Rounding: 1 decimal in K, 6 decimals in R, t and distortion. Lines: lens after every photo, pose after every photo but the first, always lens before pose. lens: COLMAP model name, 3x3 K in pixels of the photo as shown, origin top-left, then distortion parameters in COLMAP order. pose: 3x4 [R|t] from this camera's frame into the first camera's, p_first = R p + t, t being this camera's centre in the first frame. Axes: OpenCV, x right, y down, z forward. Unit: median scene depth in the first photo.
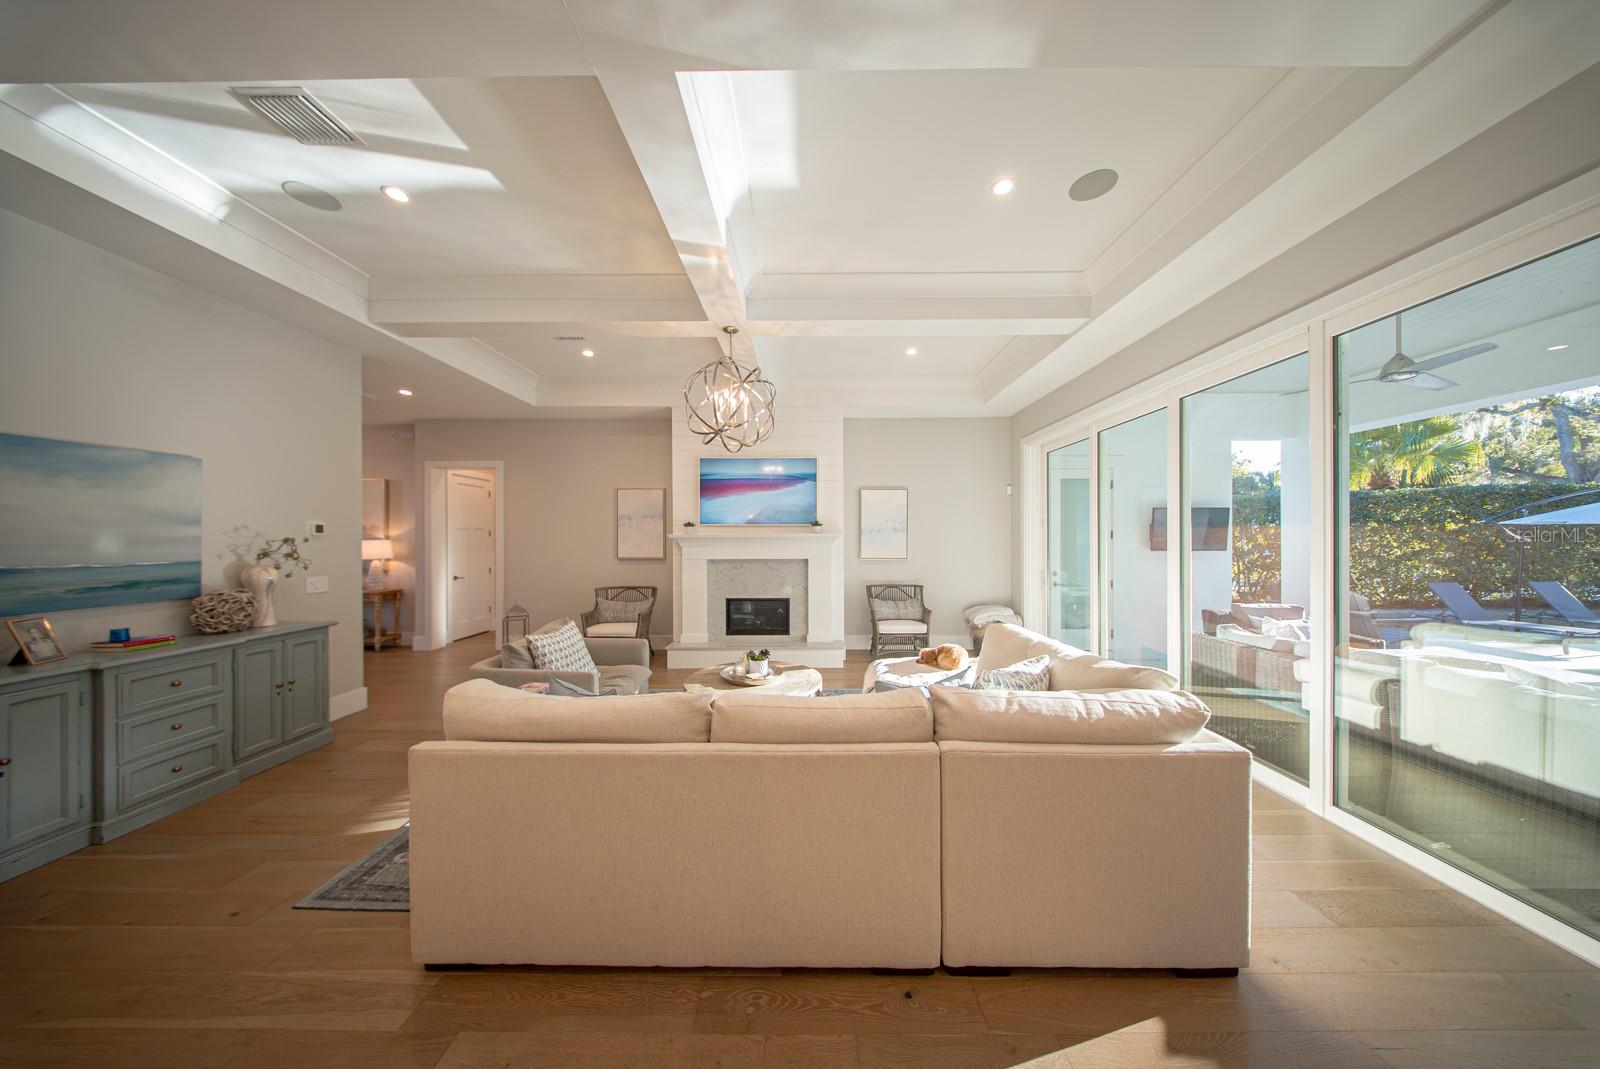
lens RADIAL K [[471.4, 0, 801.6], [0, 471.4, 541.2], [0, 0, 1]] dist [0.001185, -0.000138]
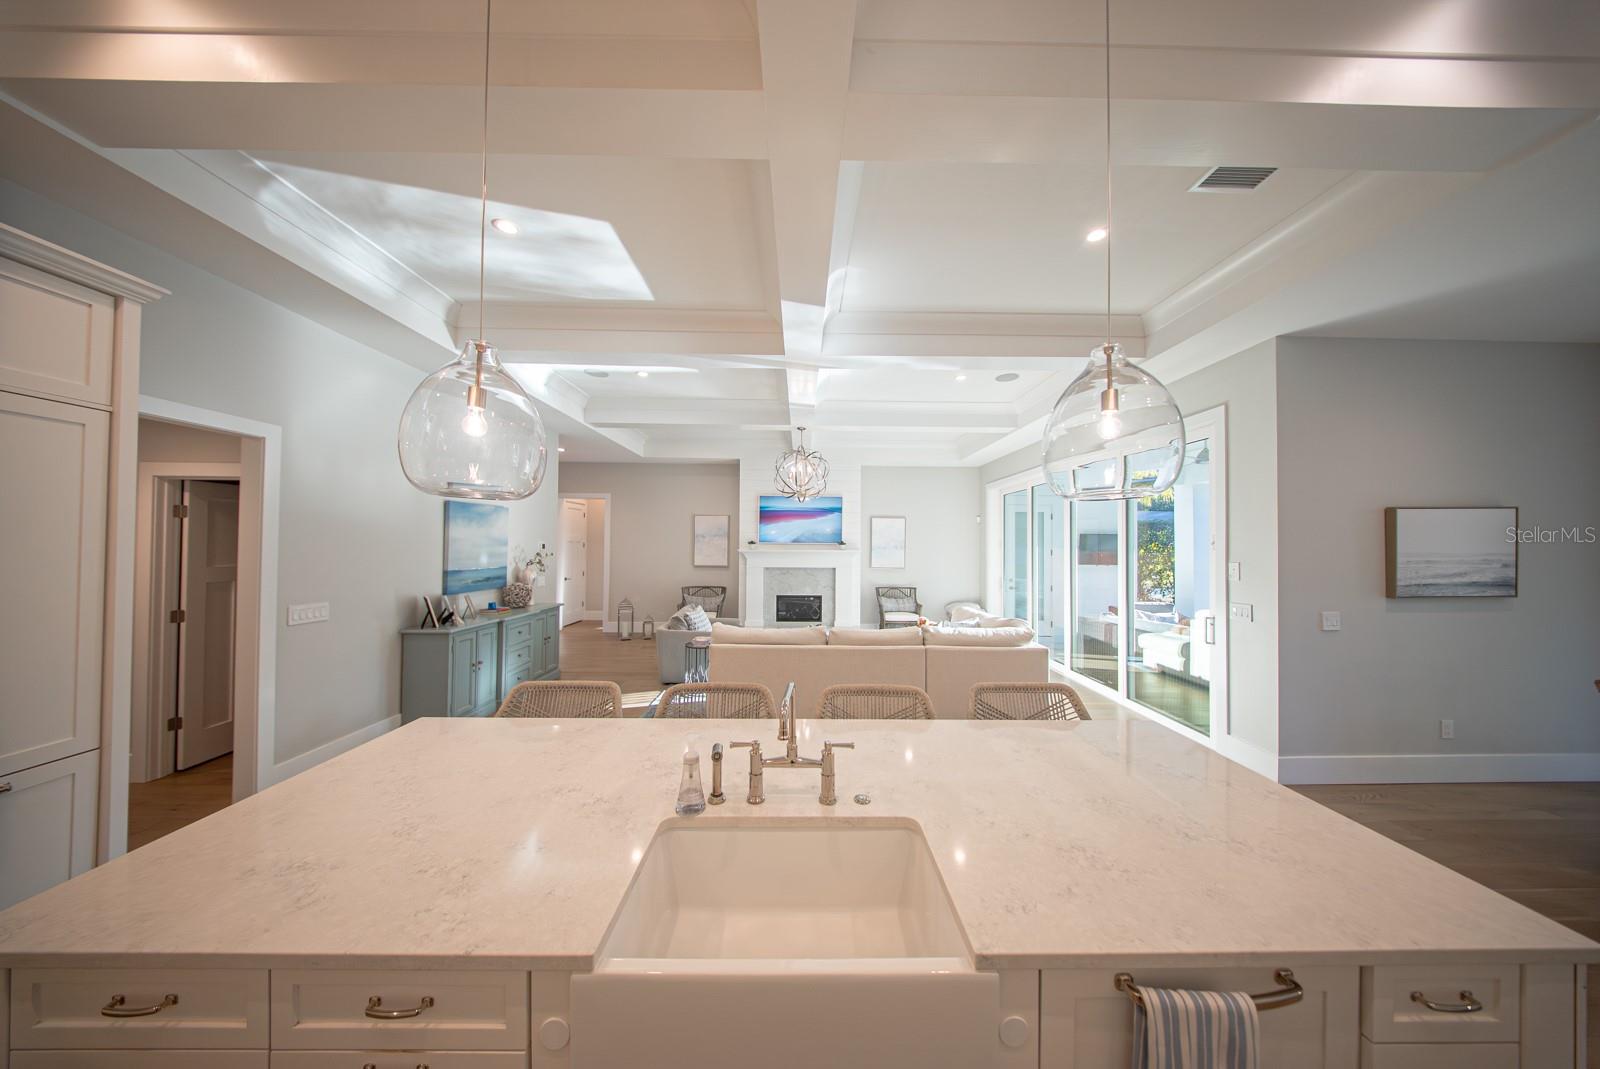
lens RADIAL K [[471.4, 0, 800.5], [0, 471.4, 541.6], [0, 0, 1]] dist [0.001185, -0.000138]
pose [[0.999804, 0.011567, 0.016066, -0.114207], [-0.011345, 0.999840, -0.013823, -0.020312], [-0.016224, 0.013638, 0.999775, -0.410491]]
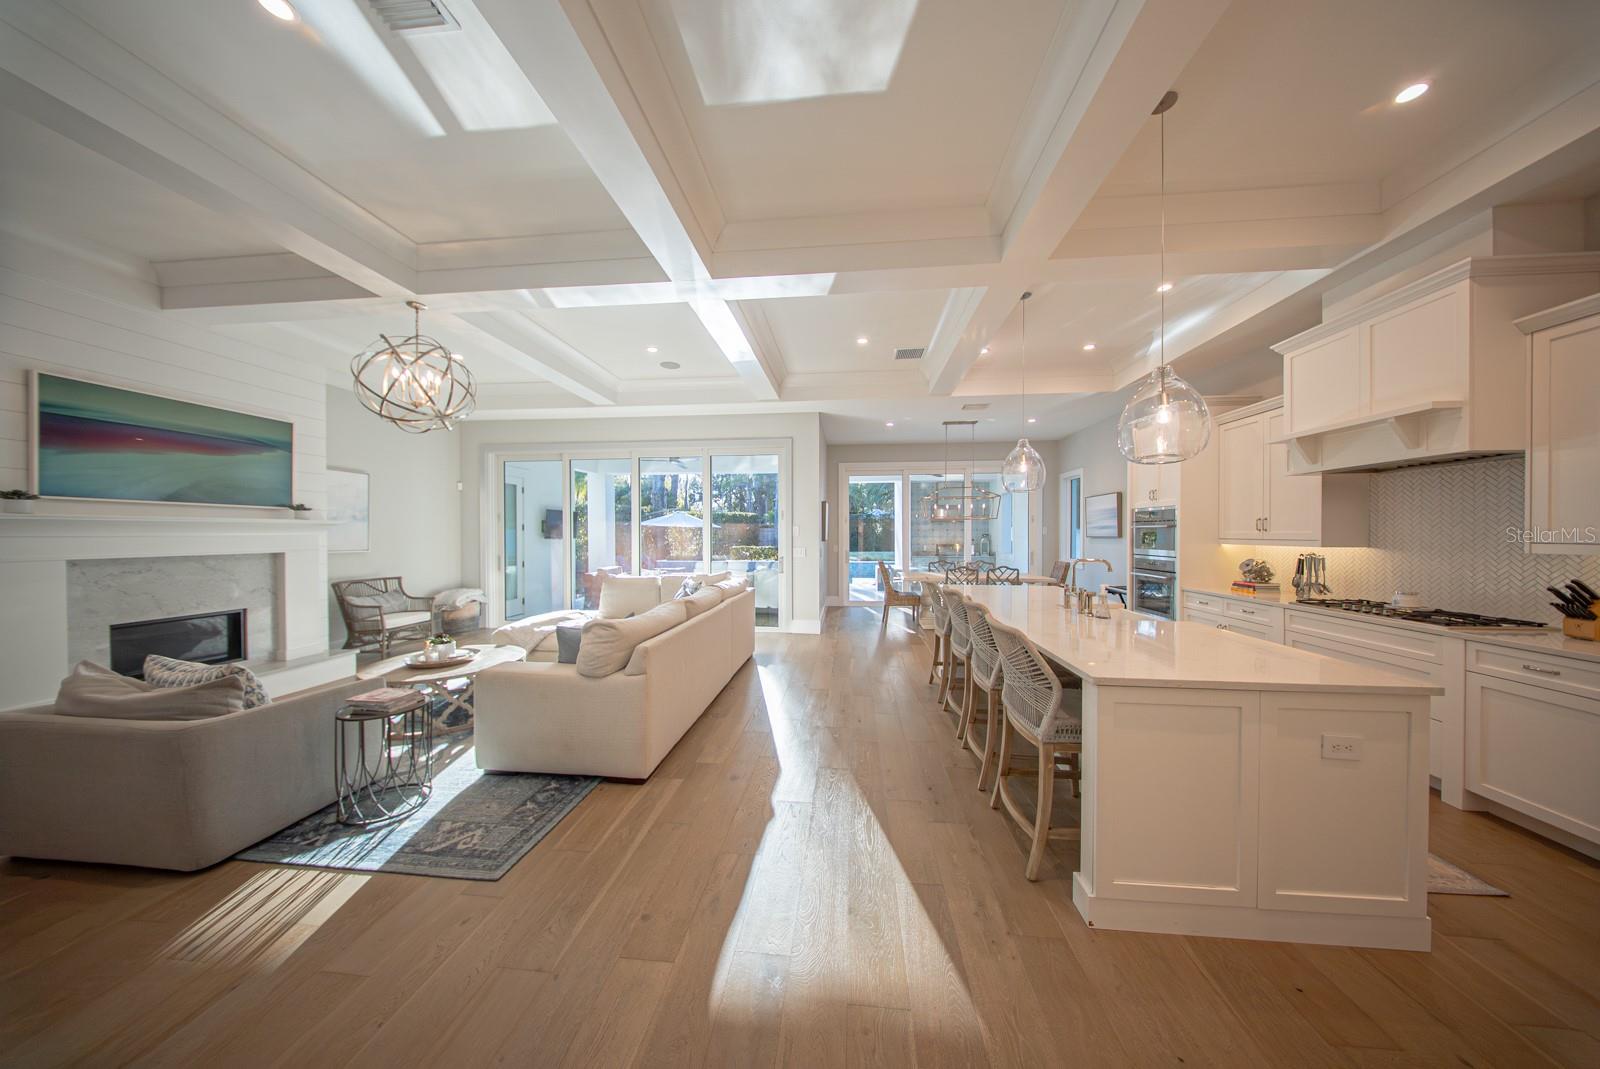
lens RADIAL K [[471.4, 0, 807.3], [0, 471.4, 535.4], [0, 0, 1]] dist [0.001185, -0.000138]
pose [[0.085201, -0.002944, 0.996359, -0.673631], [0.008054, 0.999965, 0.002266, 0.014754], [-0.996331, 0.007832, 0.085222, 0.083327]]
